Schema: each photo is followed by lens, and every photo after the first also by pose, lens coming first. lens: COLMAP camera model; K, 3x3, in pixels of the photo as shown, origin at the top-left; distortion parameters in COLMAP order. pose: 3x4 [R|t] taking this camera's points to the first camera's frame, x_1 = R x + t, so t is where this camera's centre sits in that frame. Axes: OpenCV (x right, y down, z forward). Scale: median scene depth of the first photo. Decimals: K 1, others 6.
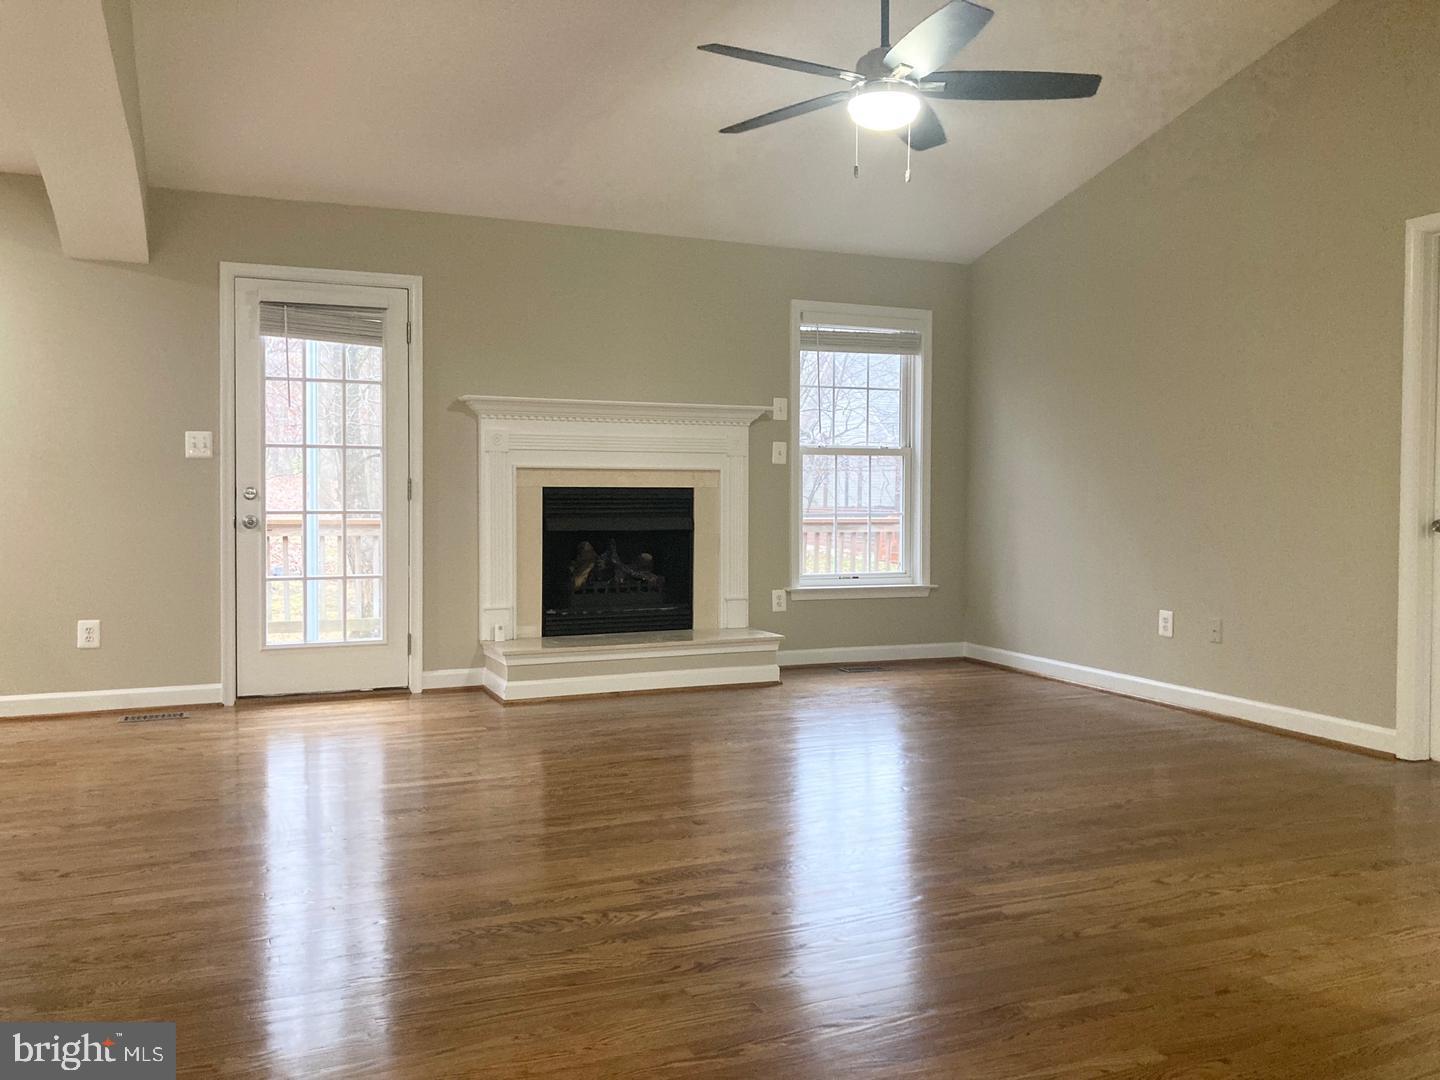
lens RADIAL K [[1188.7, 0, 720.7], [0, 1188.7, 537.9], [0, 0, 1]] dist [0.037180, 0.001127]
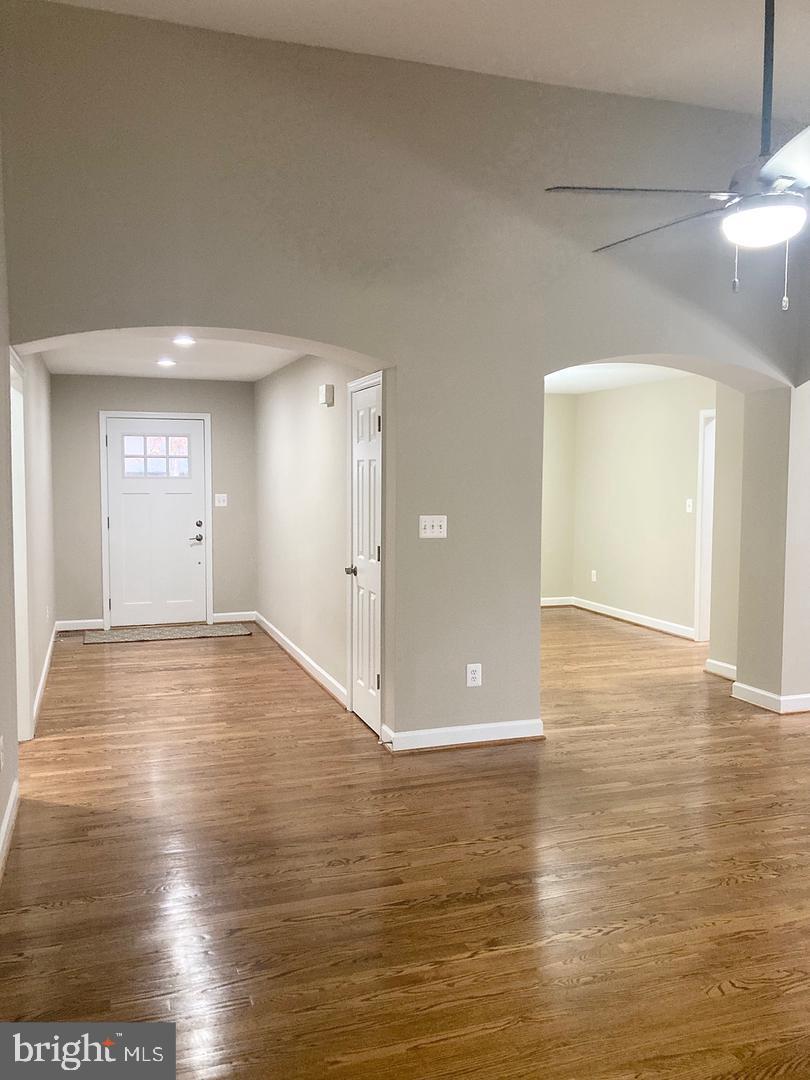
lens RADIAL K [[891.6, 0, 403.8], [0, 891.6, 538.7], [0, 0, 1]] dist [0.037180, 0.001127]
pose [[-0.996967, -0.017671, 0.075787, 0.211788], [-0.008851, 0.993306, 0.115170, -0.115640], [-0.077315, 0.114150, -0.990450, 1.017373]]
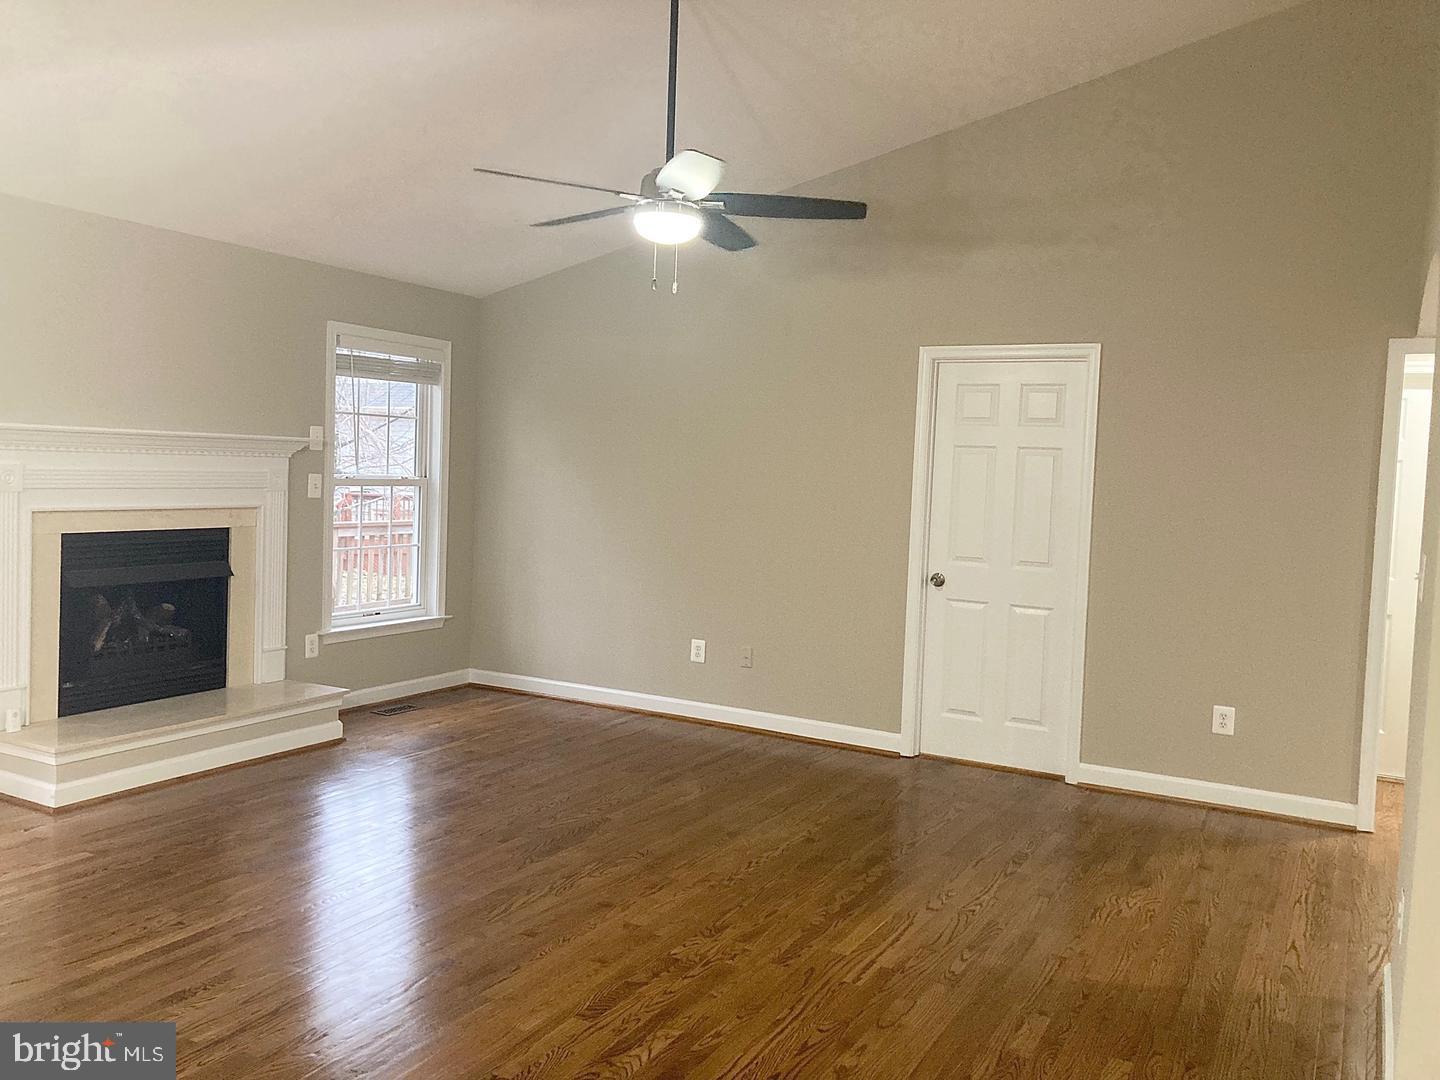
lens RADIAL K [[1197.0, 0, 718.5], [0, 1197.0, 514.1], [0, 0, 1]] dist [0.103051, -0.204365]
pose [[0.789769, -0.000027, 0.613405, -0.282916], [-0.012110, 0.999804, 0.015635, -0.069420], [-0.613285, -0.019777, 0.789614, 0.068997]]
